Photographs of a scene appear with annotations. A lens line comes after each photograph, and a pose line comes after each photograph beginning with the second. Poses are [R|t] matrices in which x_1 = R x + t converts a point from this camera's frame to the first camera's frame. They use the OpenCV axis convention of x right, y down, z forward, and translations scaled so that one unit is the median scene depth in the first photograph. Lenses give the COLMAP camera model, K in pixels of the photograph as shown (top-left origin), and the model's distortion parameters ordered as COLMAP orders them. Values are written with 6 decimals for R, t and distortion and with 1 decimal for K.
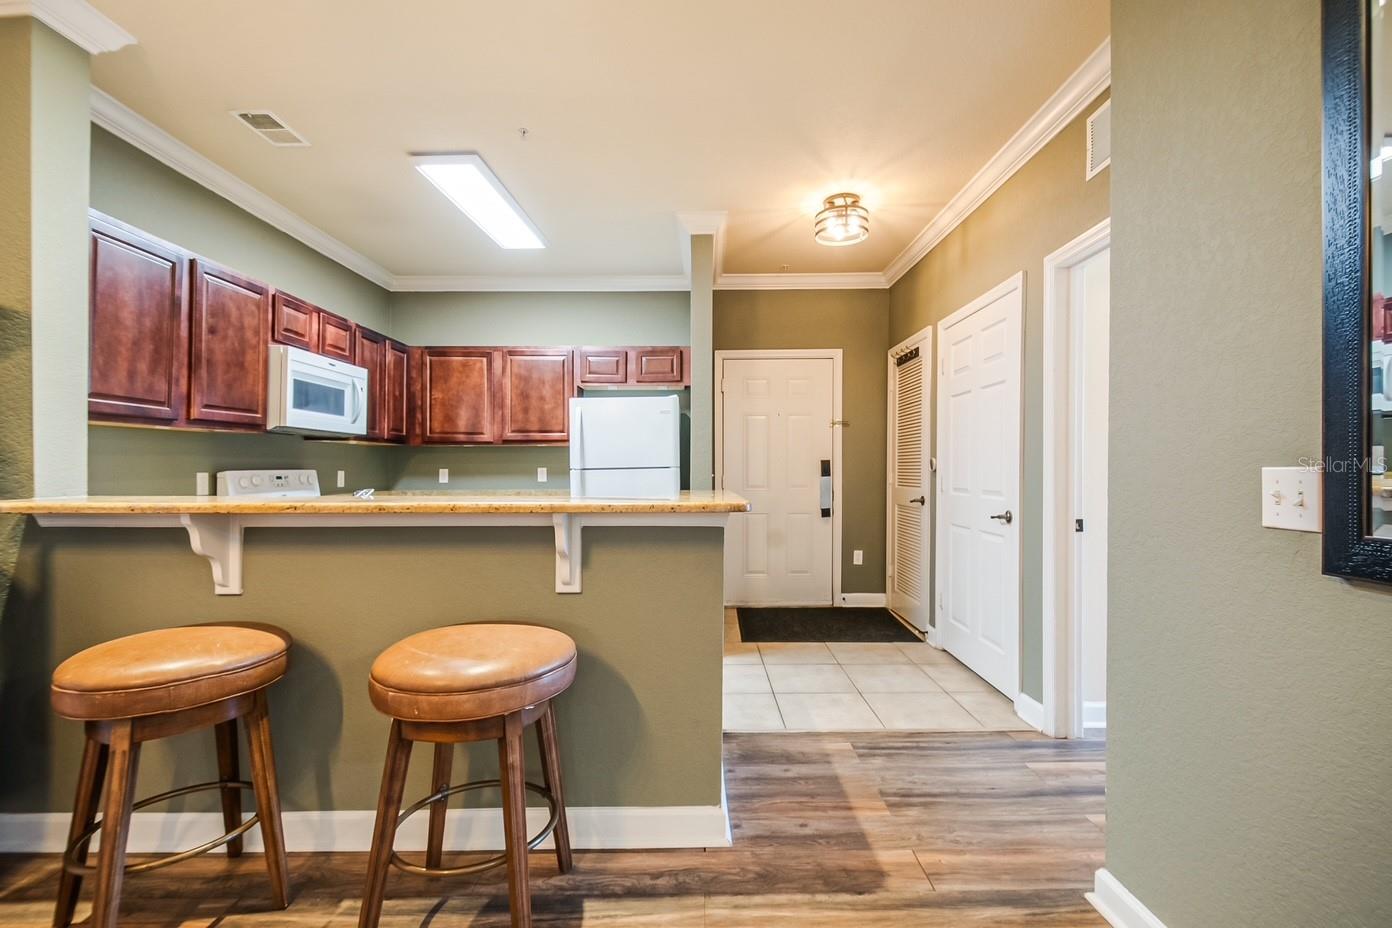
lens RADIAL K [[609.8, 0, 689.9], [0, 609.8, 483.0], [0, 0, 1]] dist [0.012501, -0.014861]
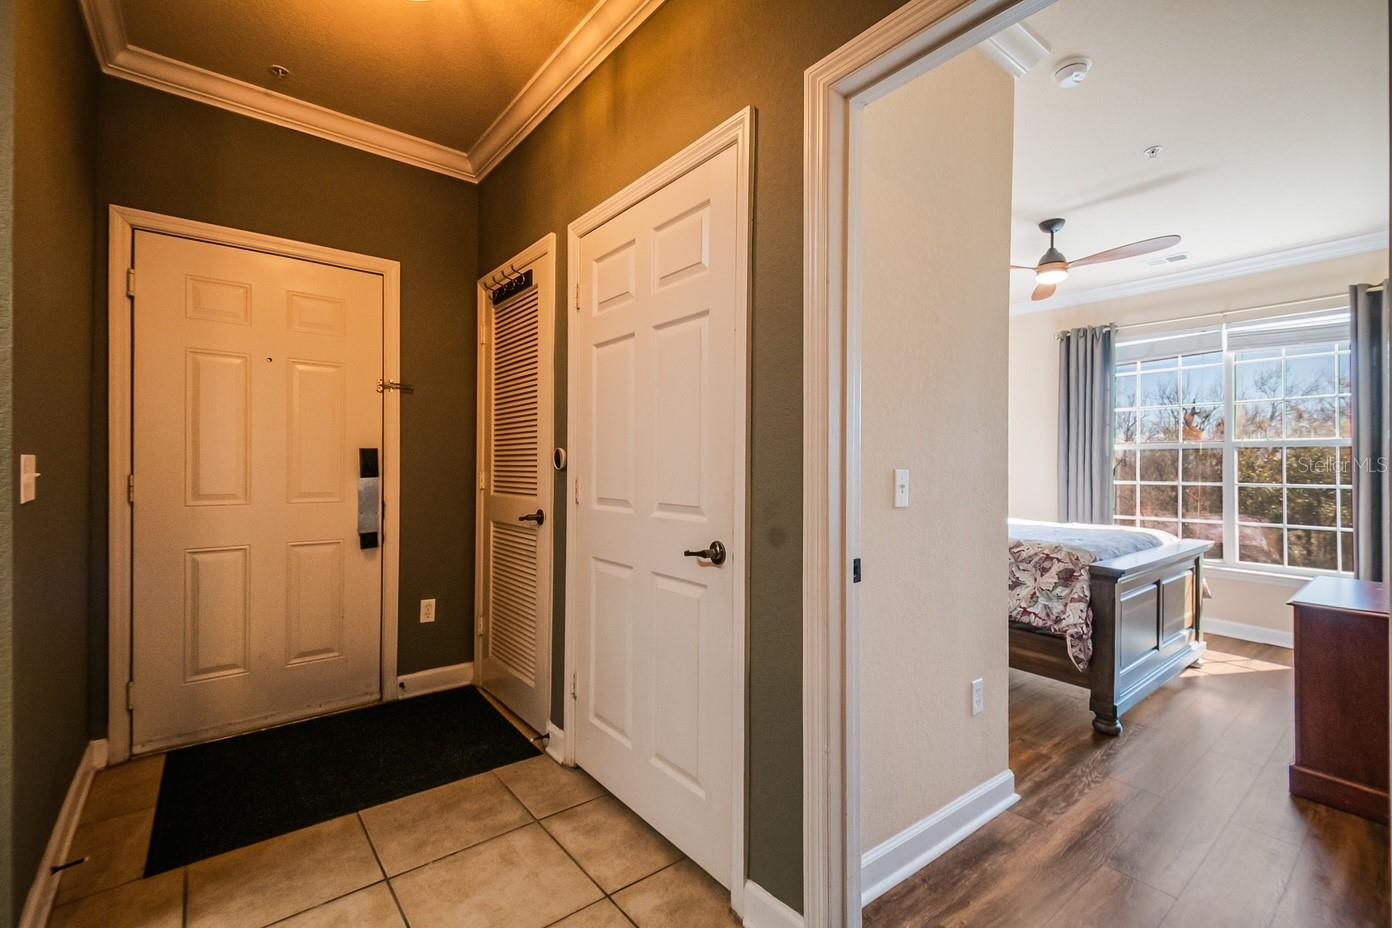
lens RADIAL K [[609.8, 0, 704.9], [0, 609.8, 468.8], [0, 0, 1]] dist [0.012501, -0.014861]
pose [[0.765405, 0.010590, 0.643462, 0.120613], [0.003543, 0.999780, -0.020669, -0.007556], [-0.643539, 0.018100, 0.765199, 0.453868]]
